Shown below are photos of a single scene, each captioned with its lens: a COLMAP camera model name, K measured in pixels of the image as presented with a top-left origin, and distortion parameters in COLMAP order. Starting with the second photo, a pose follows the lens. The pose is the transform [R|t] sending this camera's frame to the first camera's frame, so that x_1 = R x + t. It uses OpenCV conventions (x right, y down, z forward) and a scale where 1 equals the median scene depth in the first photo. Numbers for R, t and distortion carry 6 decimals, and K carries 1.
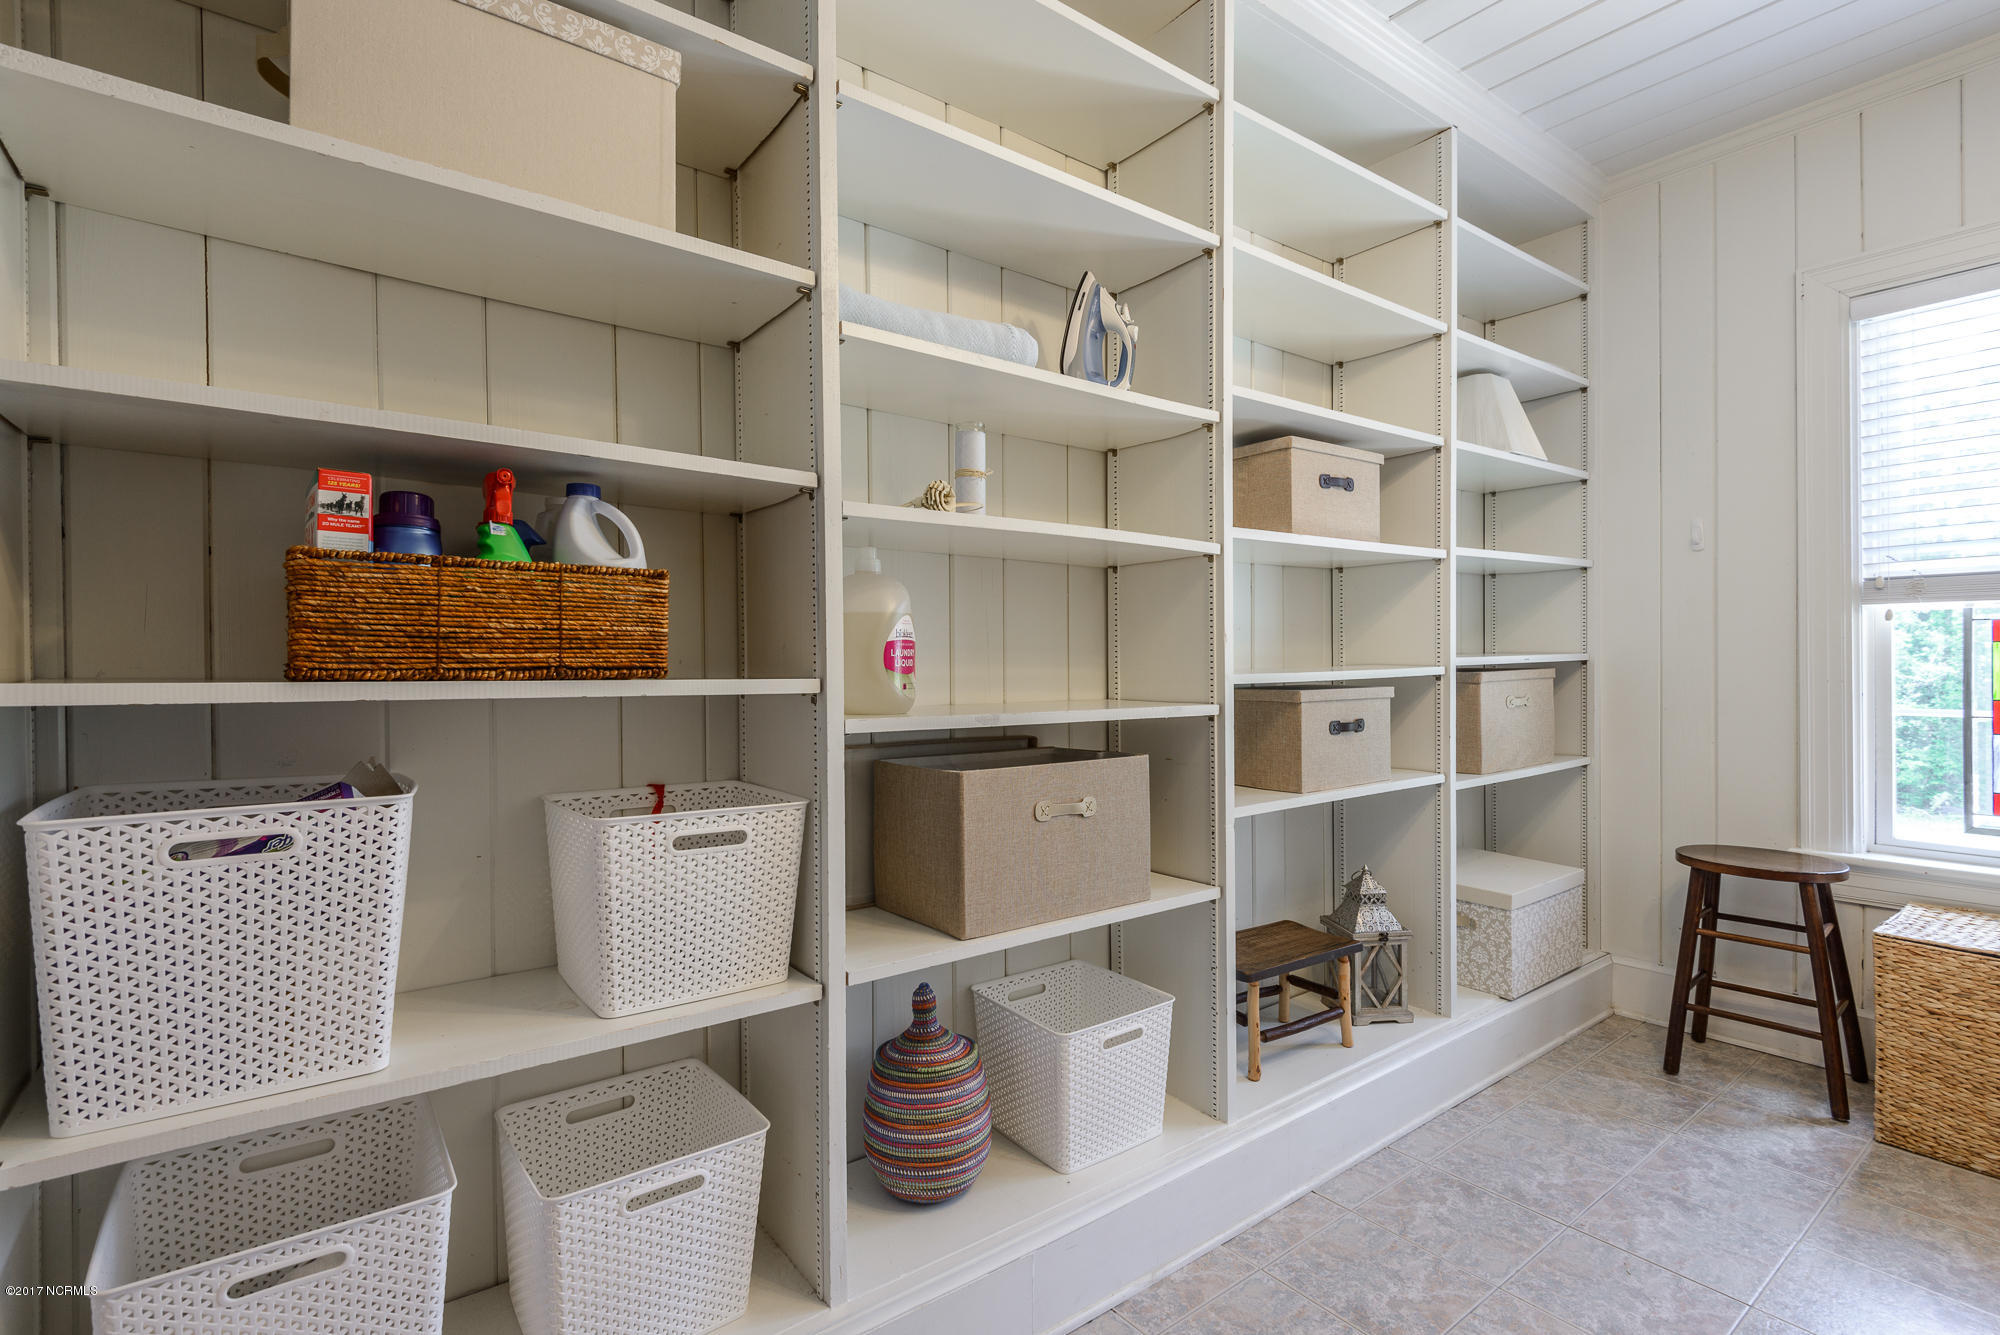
lens RADIAL K [[949.9, 0, 1000.0], [0, 949.9, 667.5], [0, 0, 1]] dist [-0.001250, -0.001168]
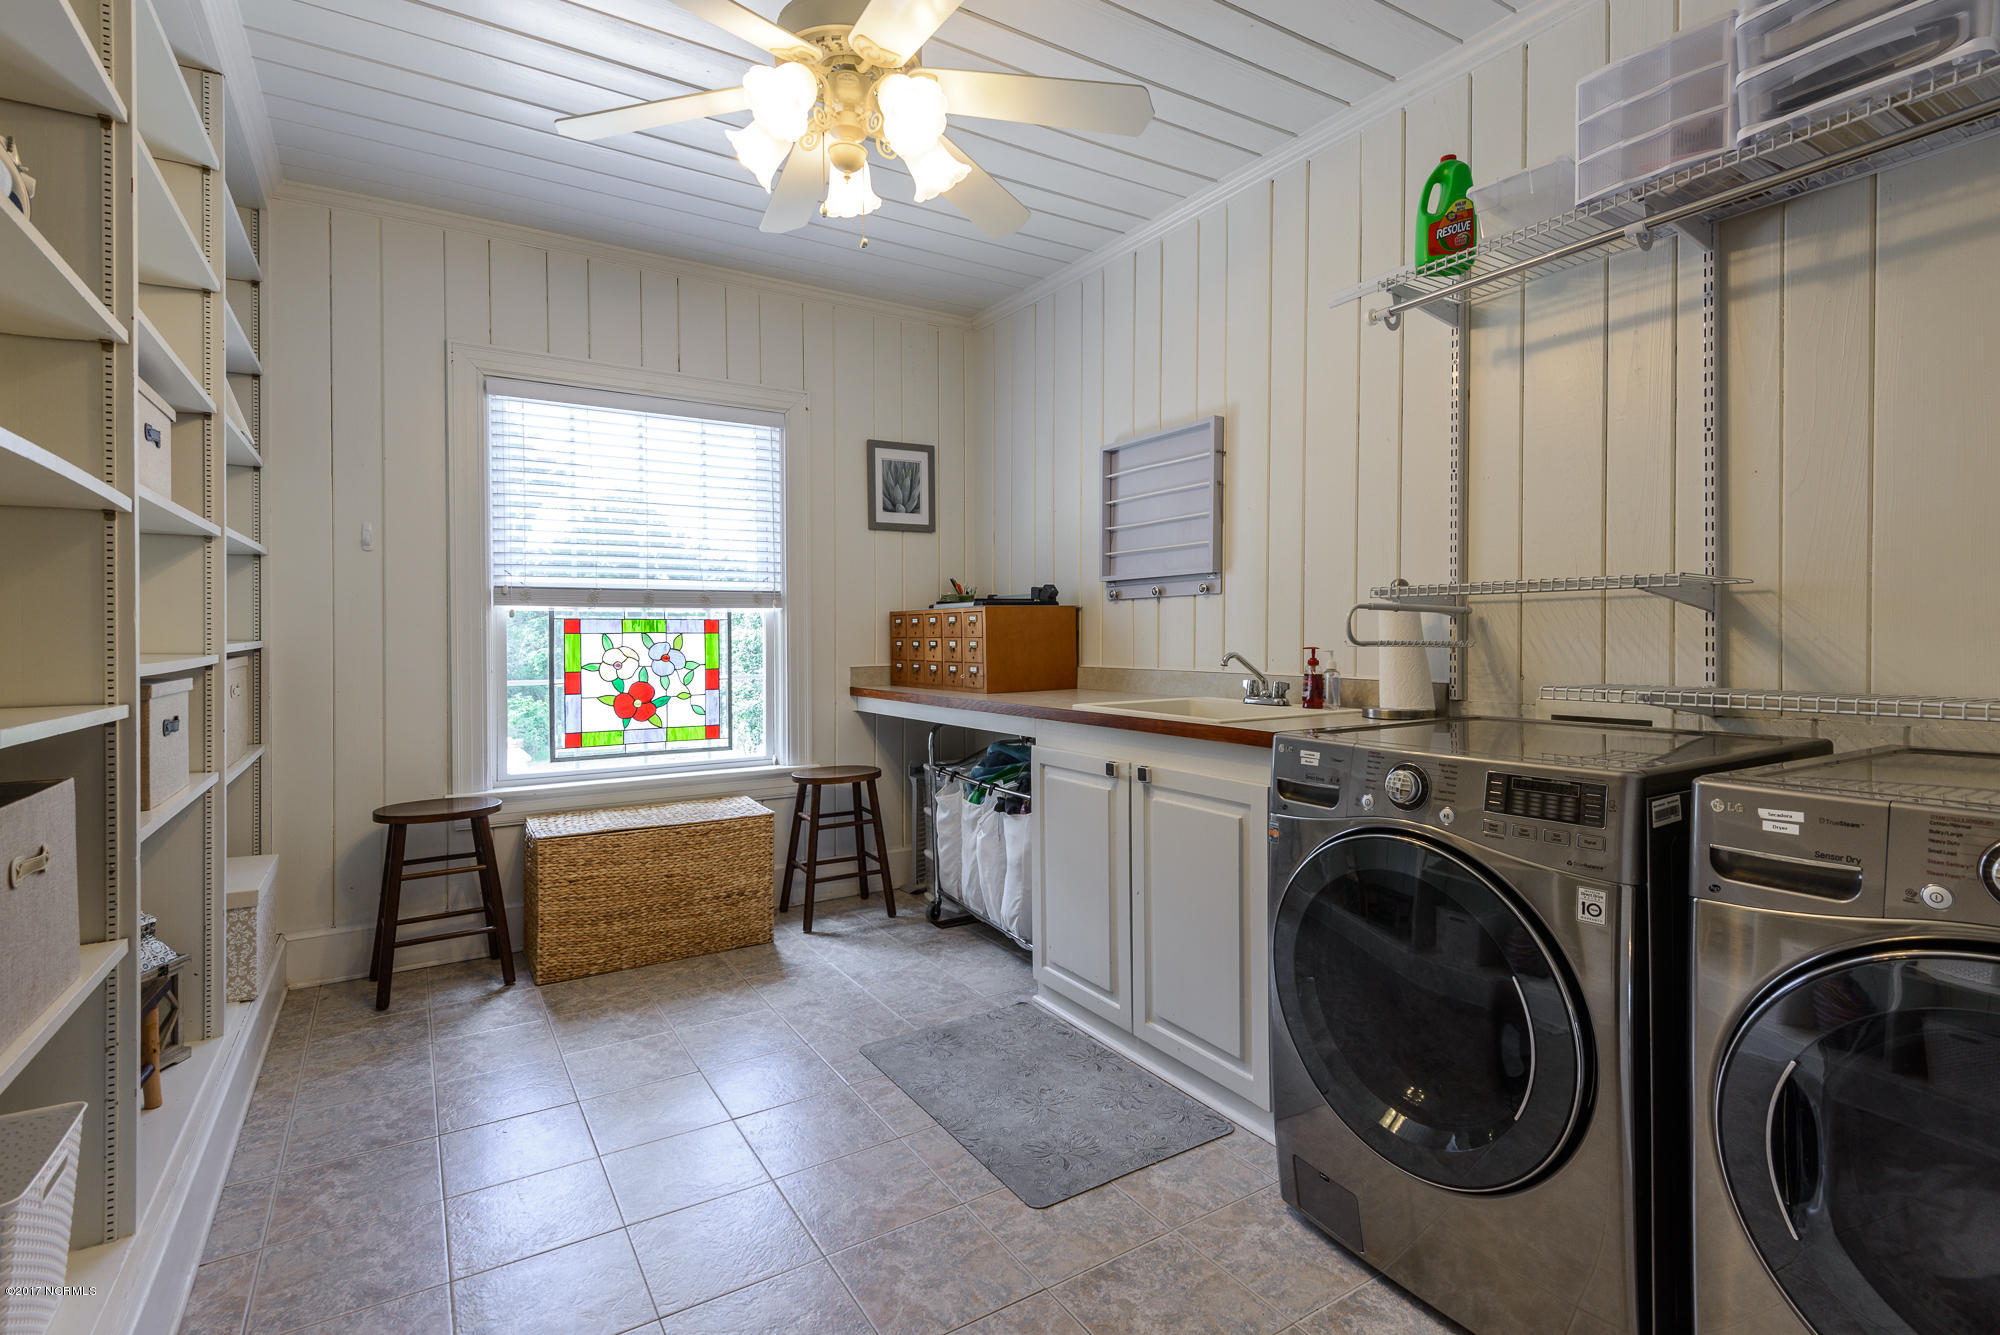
lens RADIAL K [[943.0, 0, 991.1], [0, 943.0, 670.8], [0, 0, 1]] dist [0.033342, -0.023960]
pose [[0.102517, -0.031170, 0.994243, -0.373674], [0.018702, 0.999393, 0.029403, 0.000674], [-0.994555, 0.015581, 0.103037, 0.159709]]
